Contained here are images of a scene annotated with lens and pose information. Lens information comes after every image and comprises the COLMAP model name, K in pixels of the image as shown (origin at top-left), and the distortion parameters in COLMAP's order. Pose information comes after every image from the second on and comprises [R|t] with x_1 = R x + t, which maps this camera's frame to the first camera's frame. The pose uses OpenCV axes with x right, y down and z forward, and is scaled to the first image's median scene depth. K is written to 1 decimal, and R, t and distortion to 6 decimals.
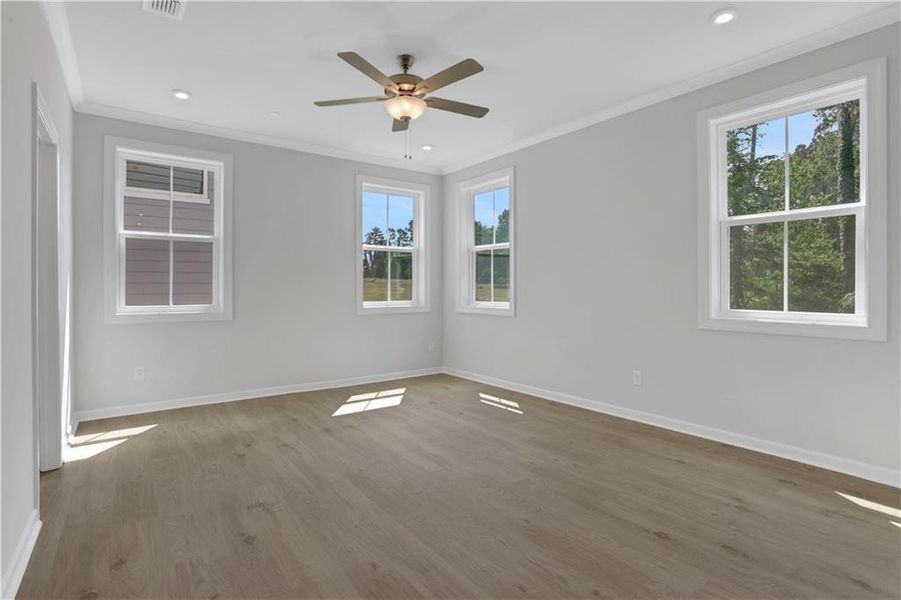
lens RADIAL K [[431.9, 0, 449.2], [0, 431.9, 291.1], [0, 0, 1]] dist [-0.048513, 0.013124]
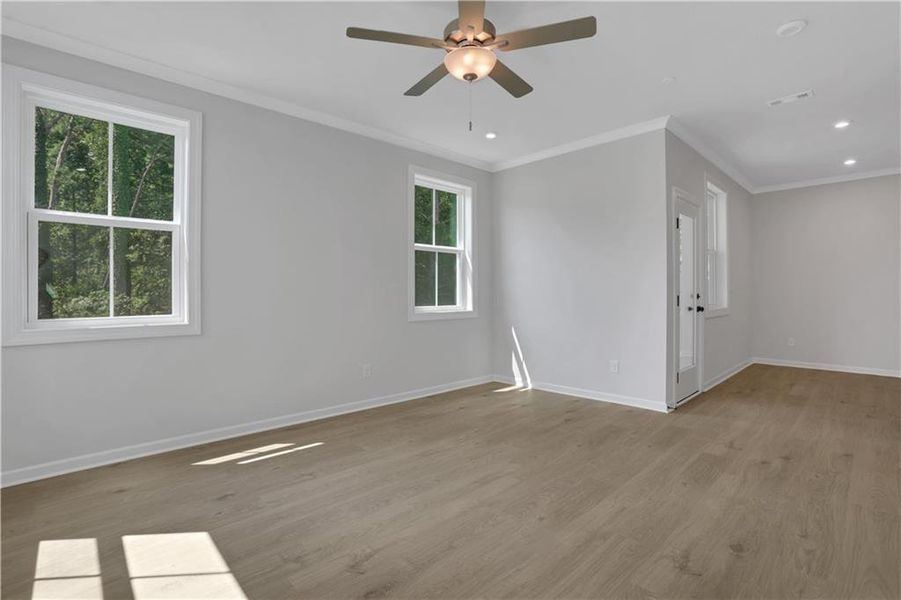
lens RADIAL K [[410.5, 0, 448.5], [0, 410.5, 300.0], [0, 0, 1]] dist [-0.022835, 0.003230]
pose [[-0.107305, -0.007552, 0.994197, -0.773275], [0.000047, 0.999971, 0.007601, 0.004114], [-0.994226, 0.000862, -0.107302, 1.028609]]
